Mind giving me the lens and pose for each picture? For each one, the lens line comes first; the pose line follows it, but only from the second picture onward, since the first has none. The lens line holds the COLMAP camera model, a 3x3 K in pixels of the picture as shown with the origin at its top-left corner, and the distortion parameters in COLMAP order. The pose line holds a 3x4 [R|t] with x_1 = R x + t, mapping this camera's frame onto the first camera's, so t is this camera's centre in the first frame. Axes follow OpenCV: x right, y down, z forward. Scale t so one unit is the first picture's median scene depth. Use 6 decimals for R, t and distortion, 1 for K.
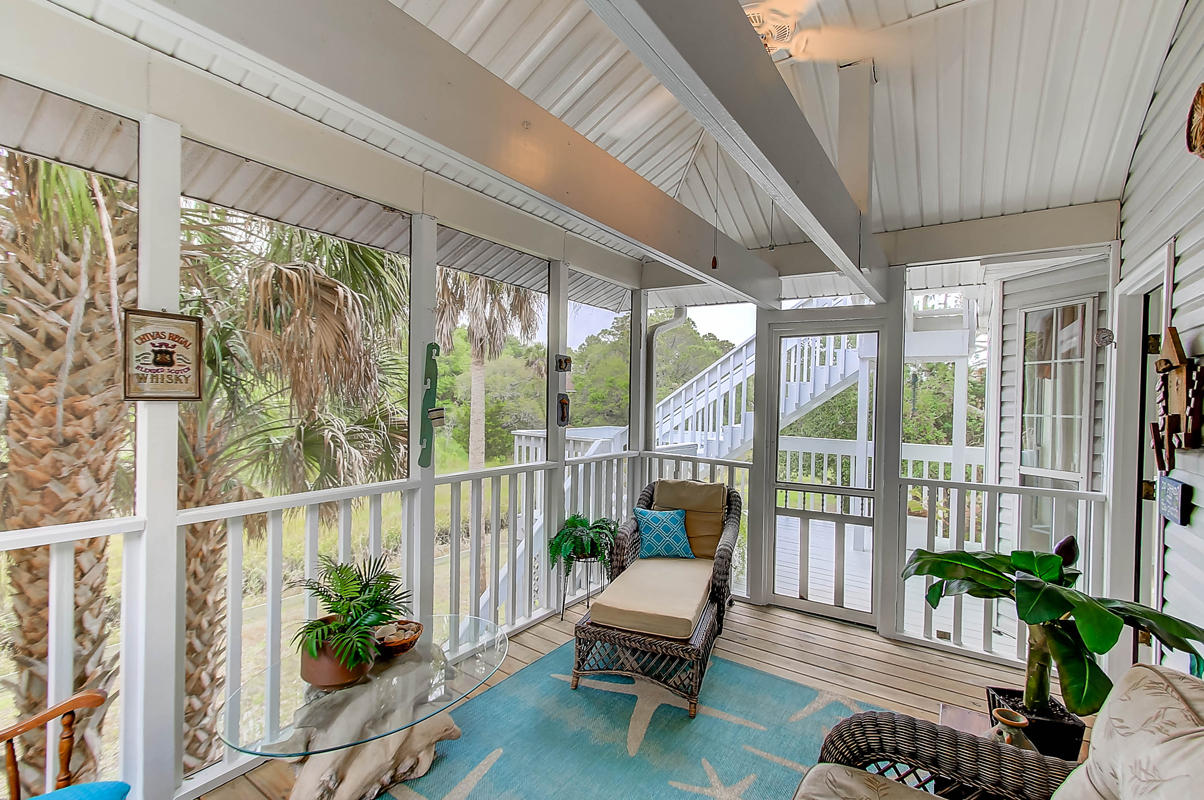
lens RADIAL K [[543.3, 0, 596.3], [0, 543.3, 405.8], [0, 0, 1]] dist [-0.000318, 0.005141]
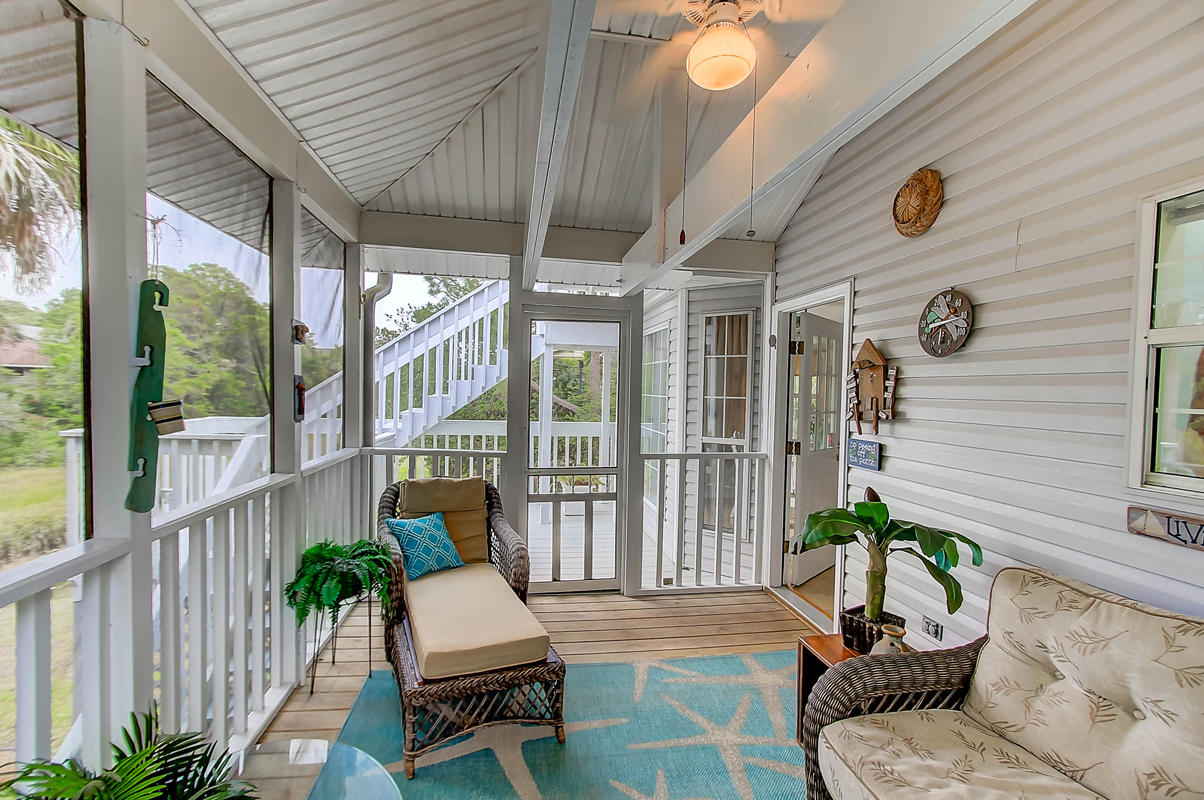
lens RADIAL K [[543.3, 0, 597.2], [0, 543.3, 405.5], [0, 0, 1]] dist [-0.000318, 0.005141]
pose [[0.723957, -0.024560, 0.689407, -0.274980], [0.001466, 0.999419, 0.034064, -0.007056], [-0.689843, -0.023650, 0.723572, 0.235310]]
